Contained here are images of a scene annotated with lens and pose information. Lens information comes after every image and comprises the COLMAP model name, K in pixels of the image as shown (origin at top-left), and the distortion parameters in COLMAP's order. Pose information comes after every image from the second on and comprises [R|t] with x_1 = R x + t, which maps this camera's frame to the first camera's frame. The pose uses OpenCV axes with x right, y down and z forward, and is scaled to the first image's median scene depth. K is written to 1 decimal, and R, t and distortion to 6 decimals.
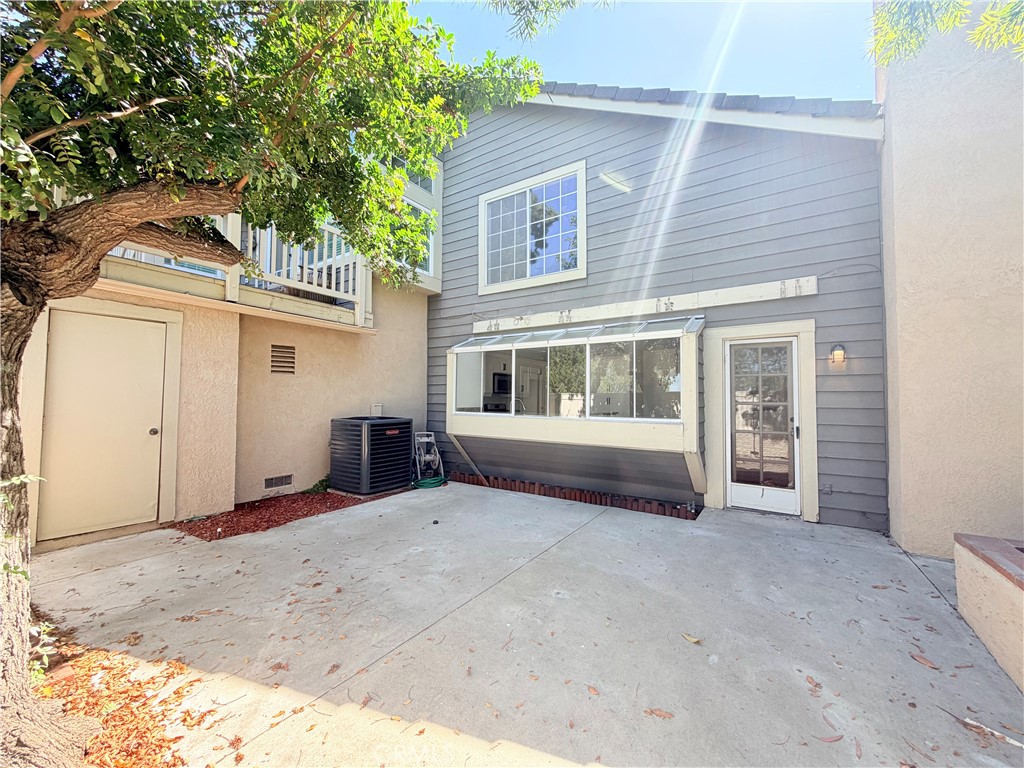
lens RADIAL K [[412.4, 0, 503.8], [0, 412.4, 385.6], [0, 0, 1]] dist [0.003719, 0.000700]
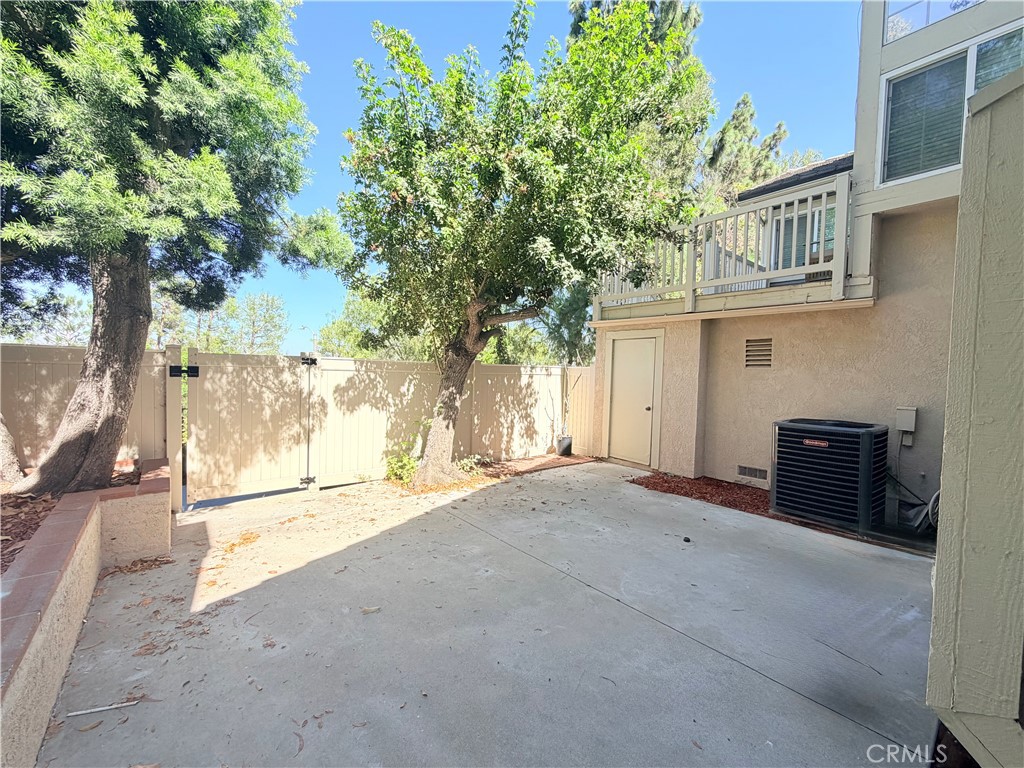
lens RADIAL K [[412.4, 0, 515.3], [0, 412.4, 385.9], [0, 0, 1]] dist [0.003719, 0.000700]
pose [[-0.276222, 0.016854, -0.960946, 0.785860], [0.003012, 0.999857, 0.016670, -0.002312], [0.961089, 0.001710, -0.276233, 0.938677]]
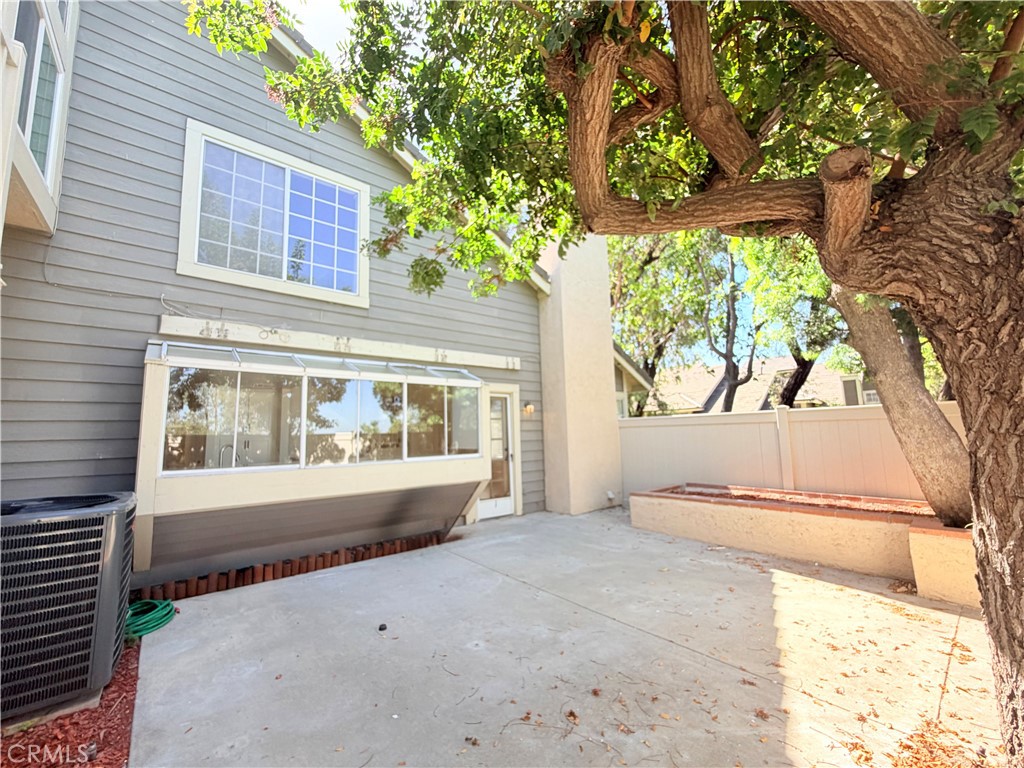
lens RADIAL K [[412.4, 0, 520.7], [0, 412.4, 384.0], [0, 0, 1]] dist [0.003719, 0.000700]
pose [[0.261067, 0.102638, 0.959849, -0.838344], [-0.005483, 0.994473, -0.104849, 0.003447], [-0.965305, 0.022110, 0.260187, 0.625215]]
